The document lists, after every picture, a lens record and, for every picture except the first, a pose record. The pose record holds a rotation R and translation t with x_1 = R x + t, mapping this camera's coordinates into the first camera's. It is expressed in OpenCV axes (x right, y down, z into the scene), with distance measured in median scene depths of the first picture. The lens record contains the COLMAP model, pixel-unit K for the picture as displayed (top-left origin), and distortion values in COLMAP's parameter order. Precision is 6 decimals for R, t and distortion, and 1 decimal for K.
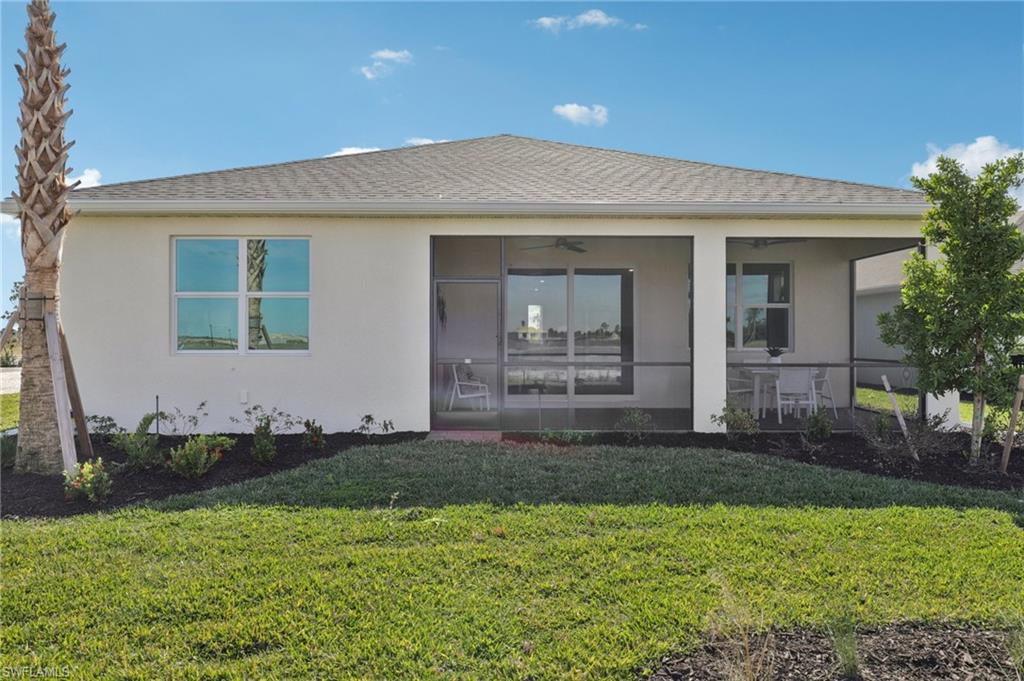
lens RADIAL K [[714.2, 0, 512.0], [0, 714.2, 340.5], [0, 0, 1]] dist [-0.002634, -0.000777]
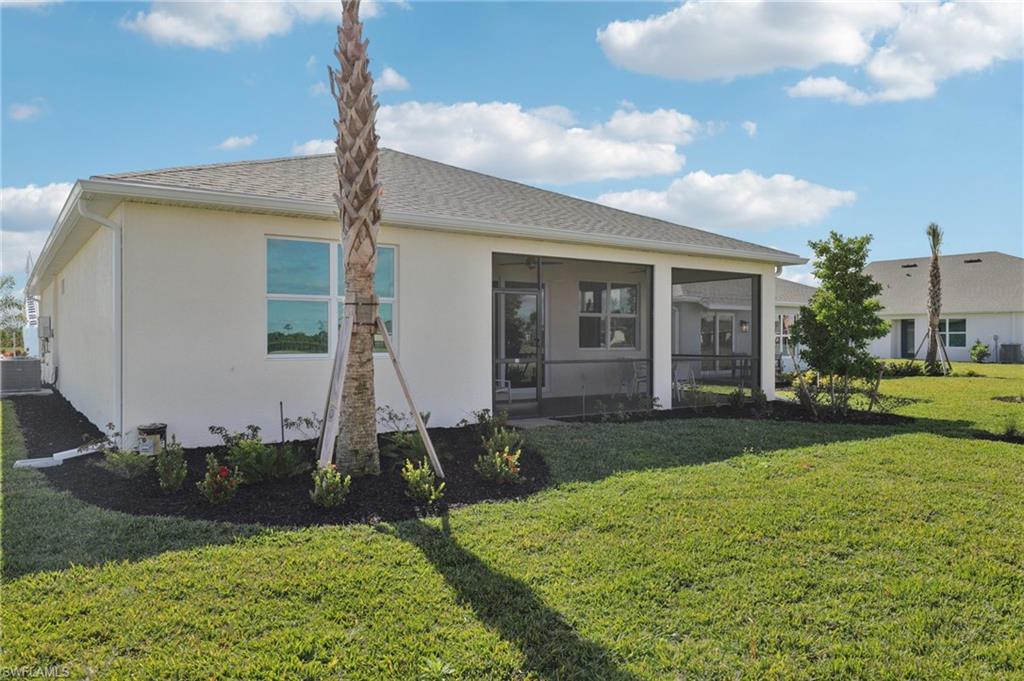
lens RADIAL K [[714.2, 0, 512.0], [0, 714.2, 340.5], [0, 0, 1]] dist [-0.002634, -0.000777]
pose [[0.832615, -0.002672, 0.553845, -0.725809], [0.003730, 0.999993, -0.000783, -0.003035], [-0.553839, 0.002718, 0.832619, 0.022148]]
